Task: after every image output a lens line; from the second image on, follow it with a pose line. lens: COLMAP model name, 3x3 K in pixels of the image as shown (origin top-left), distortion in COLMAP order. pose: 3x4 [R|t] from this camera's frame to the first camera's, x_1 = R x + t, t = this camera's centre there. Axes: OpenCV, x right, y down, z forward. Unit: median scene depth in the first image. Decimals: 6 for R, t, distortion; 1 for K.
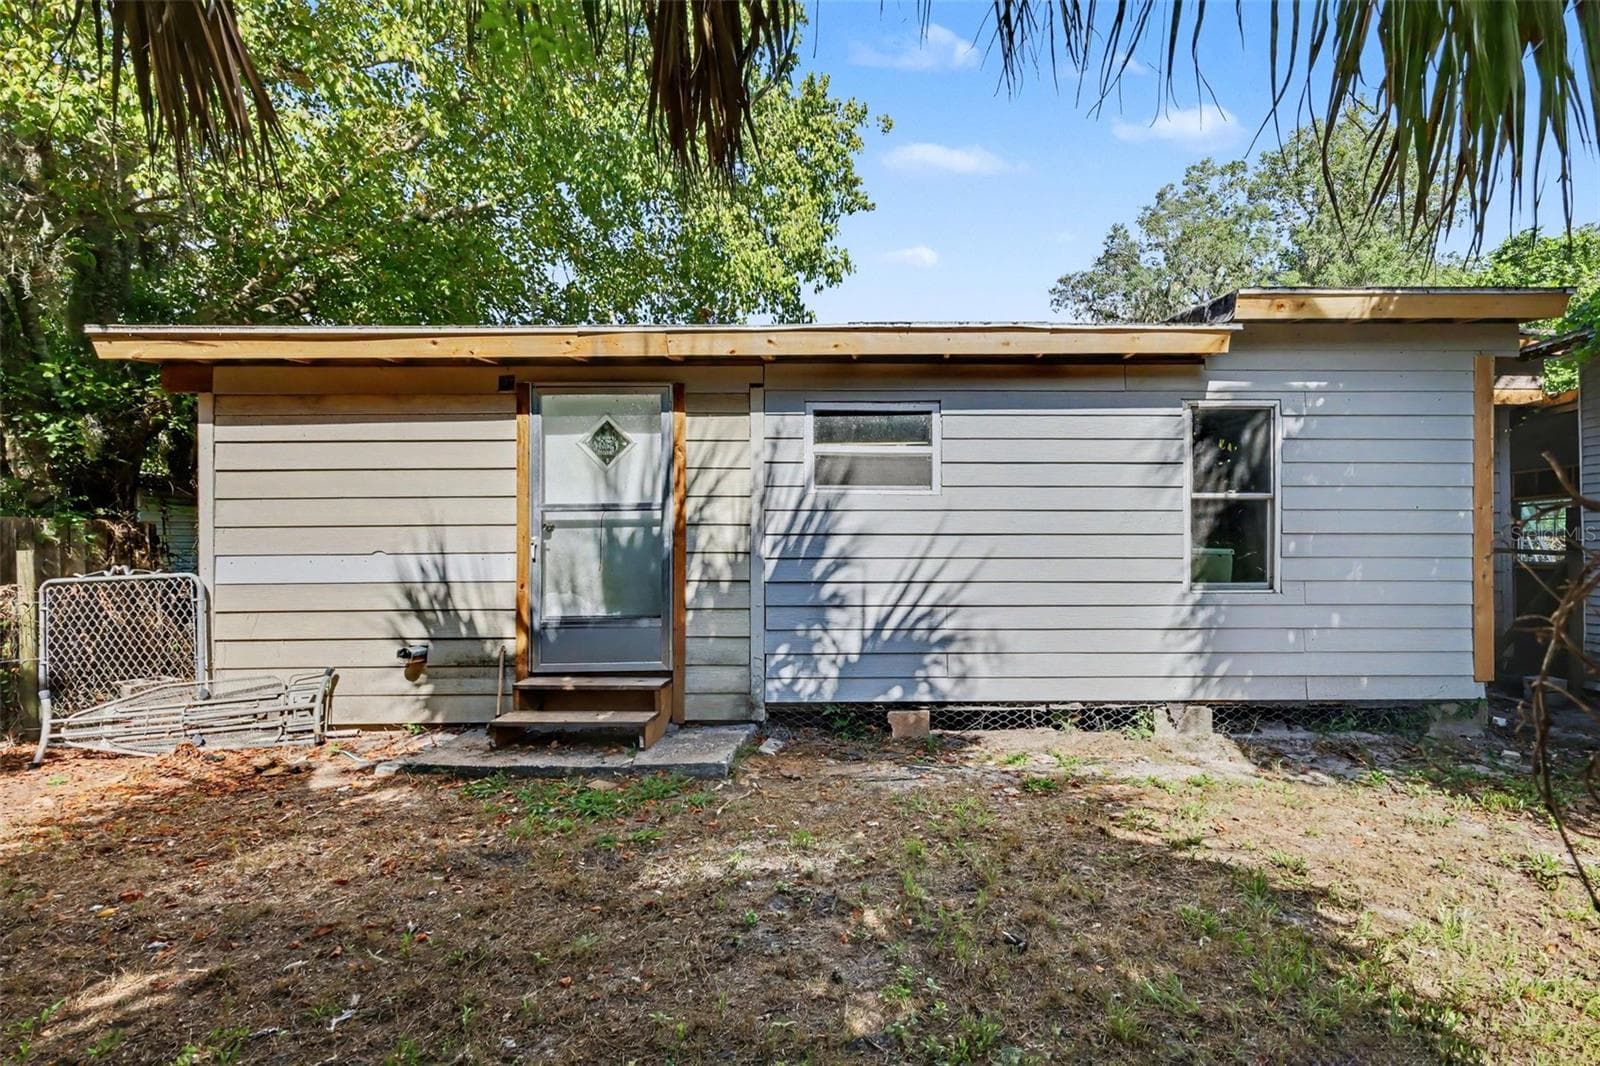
lens RADIAL K [[727.1, 0, 800.0], [0, 727.1, 533.0], [0, 0, 1]] dist [0.003657, 0.000216]
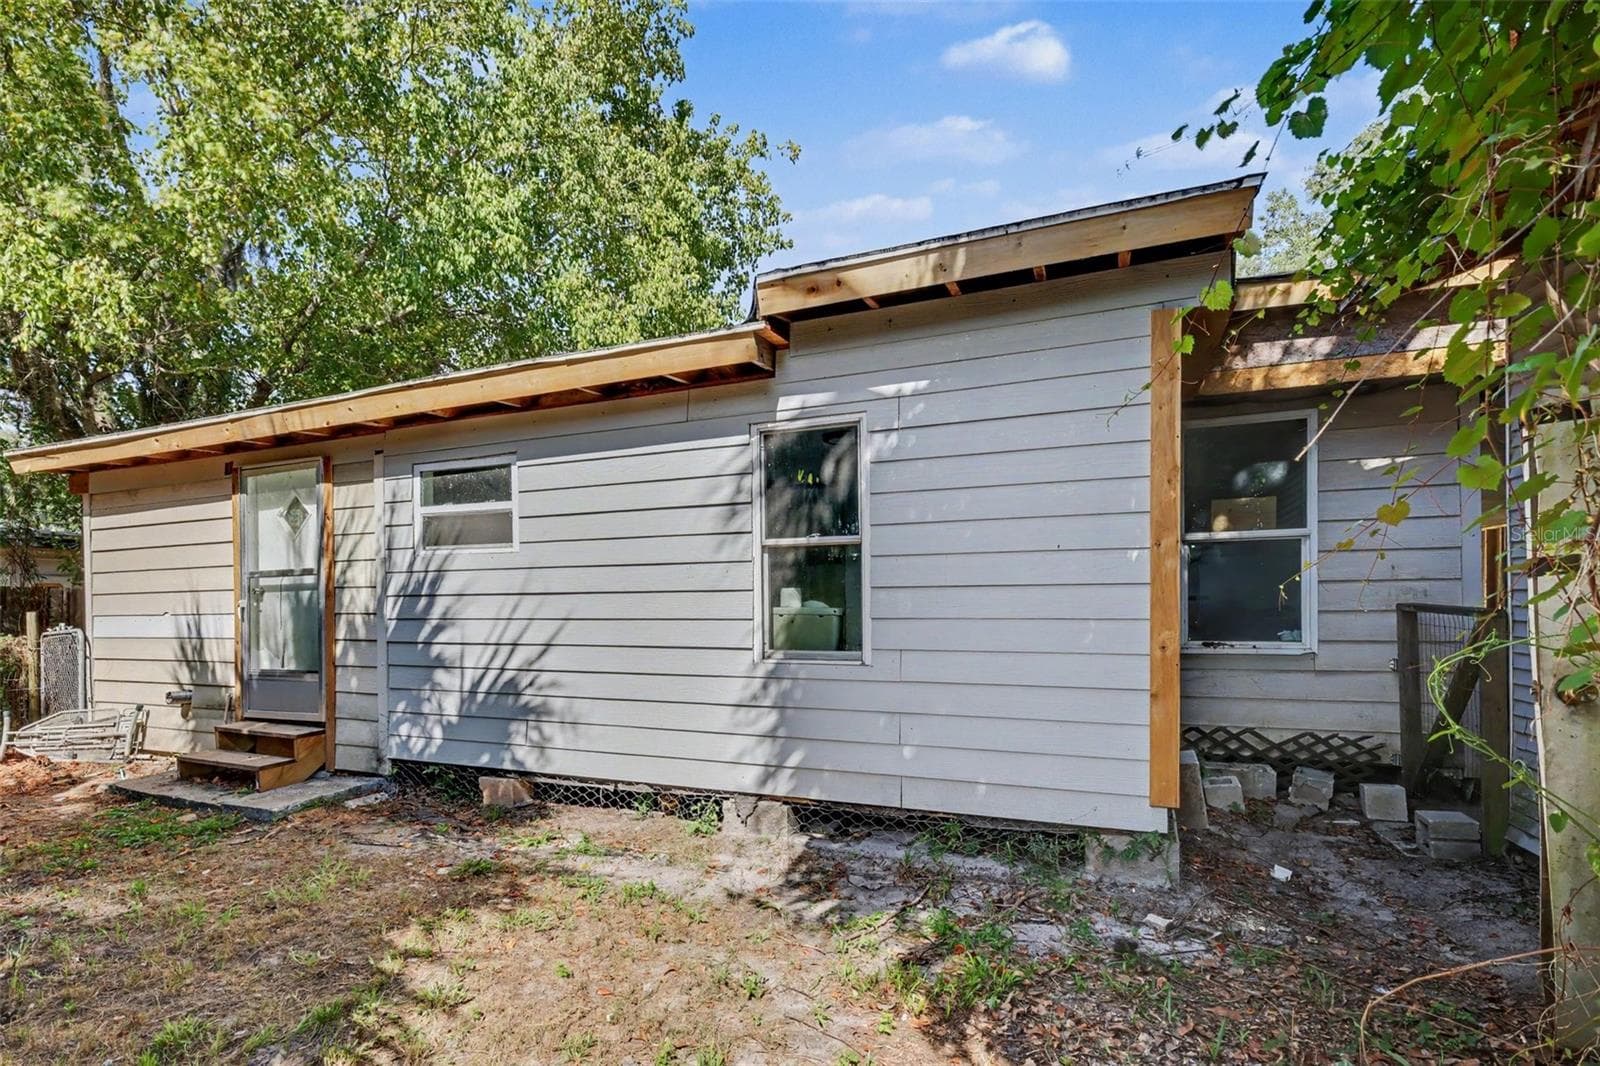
lens RADIAL K [[708.9, 0, 797.7], [0, 708.9, 604.3], [0, 0, 1]] dist [0.002919, 0.000207]
pose [[0.926344, -0.006172, -0.376629, 0.872678], [0.012892, 0.999799, 0.015324, 0.006055], [0.376459, -0.019051, 0.926238, 0.284091]]
